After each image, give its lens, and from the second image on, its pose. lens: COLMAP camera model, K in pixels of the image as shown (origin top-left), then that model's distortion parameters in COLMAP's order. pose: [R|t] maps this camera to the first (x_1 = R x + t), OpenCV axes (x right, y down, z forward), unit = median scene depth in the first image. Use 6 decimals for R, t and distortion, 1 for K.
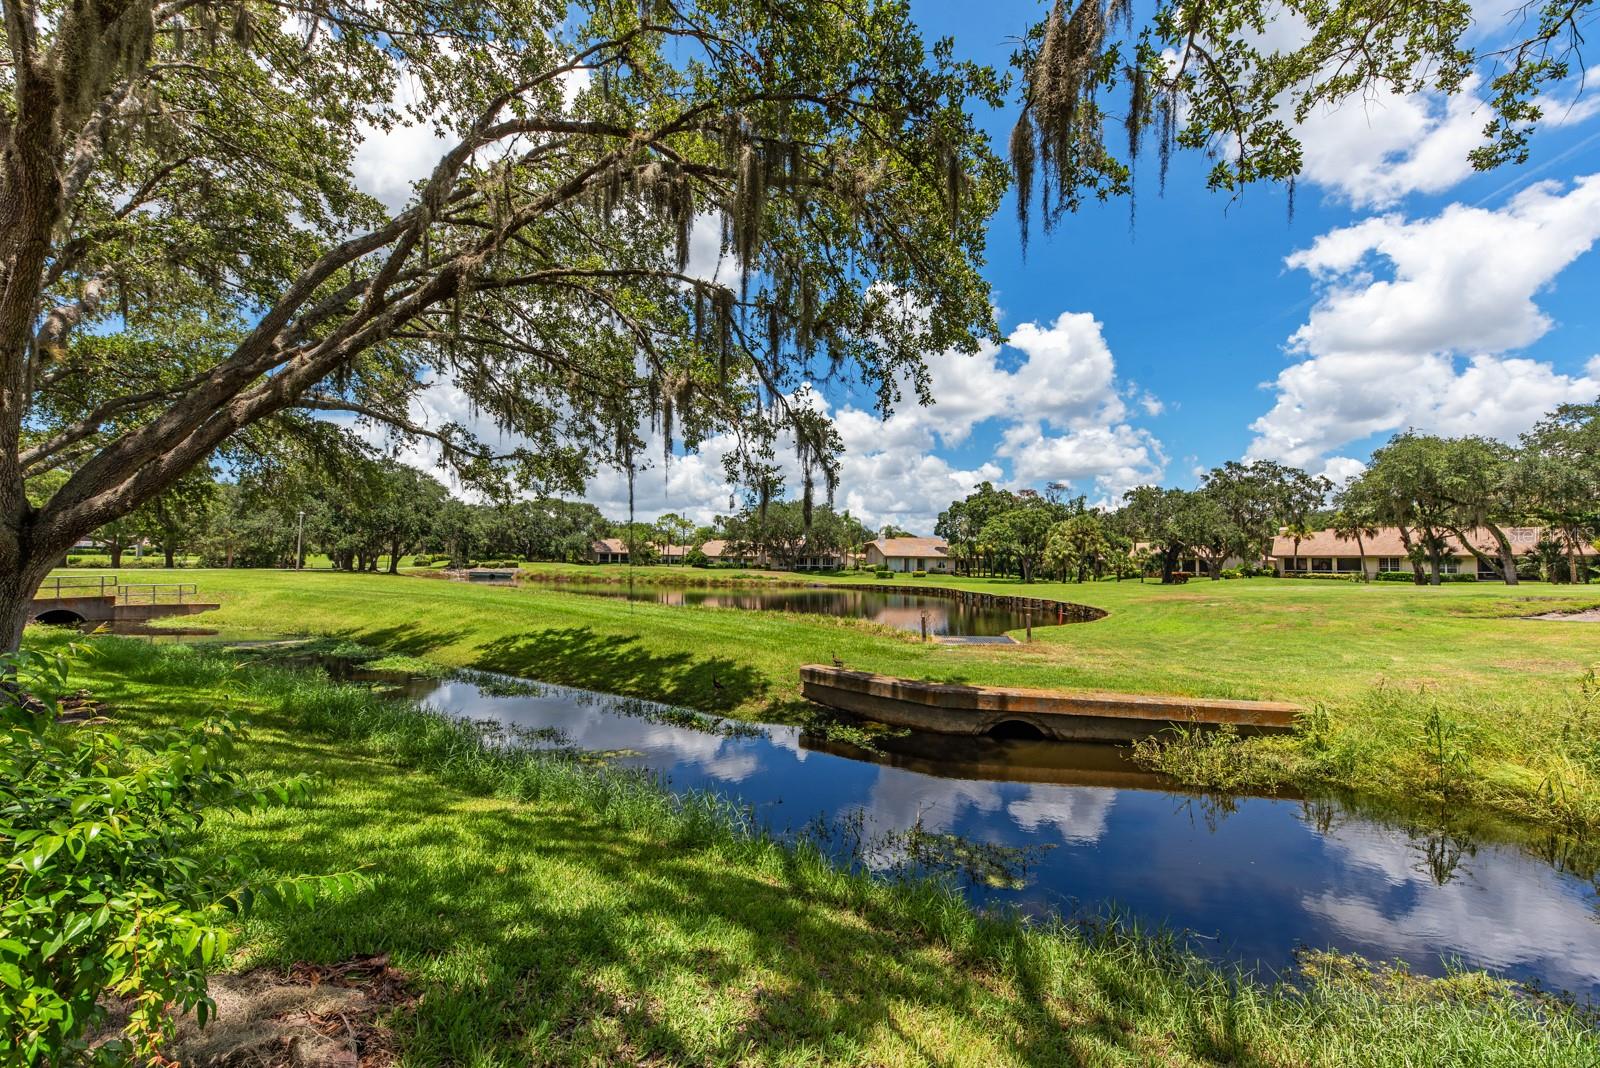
lens RADIAL K [[621.9, 0, 804.6], [0, 621.9, 536.6], [0, 0, 1]] dist [0.000811, -0.001835]
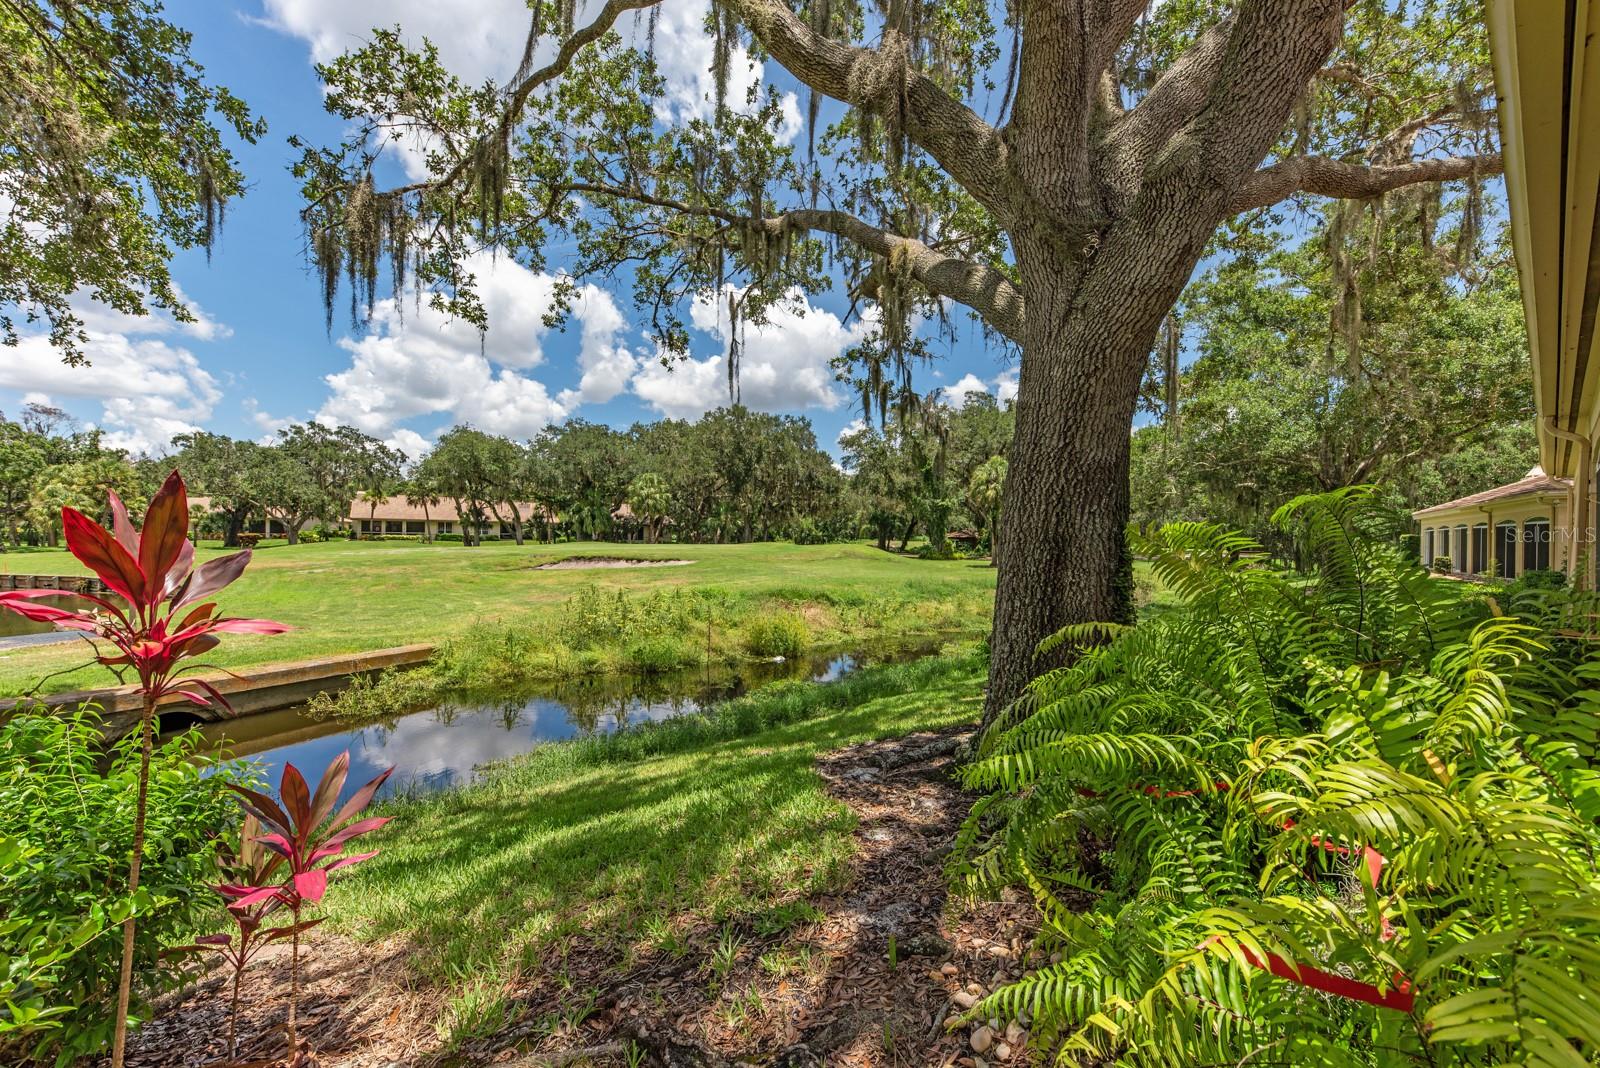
lens RADIAL K [[621.9, 0, 810.6], [0, 621.9, 539.9], [0, 0, 1]] dist [0.000811, -0.001835]
pose [[0.271604, -0.013002, 0.962321, -0.352167], [-0.056177, 0.997990, 0.029340, -0.057843], [-0.960768, -0.062029, 0.270327, -0.208697]]
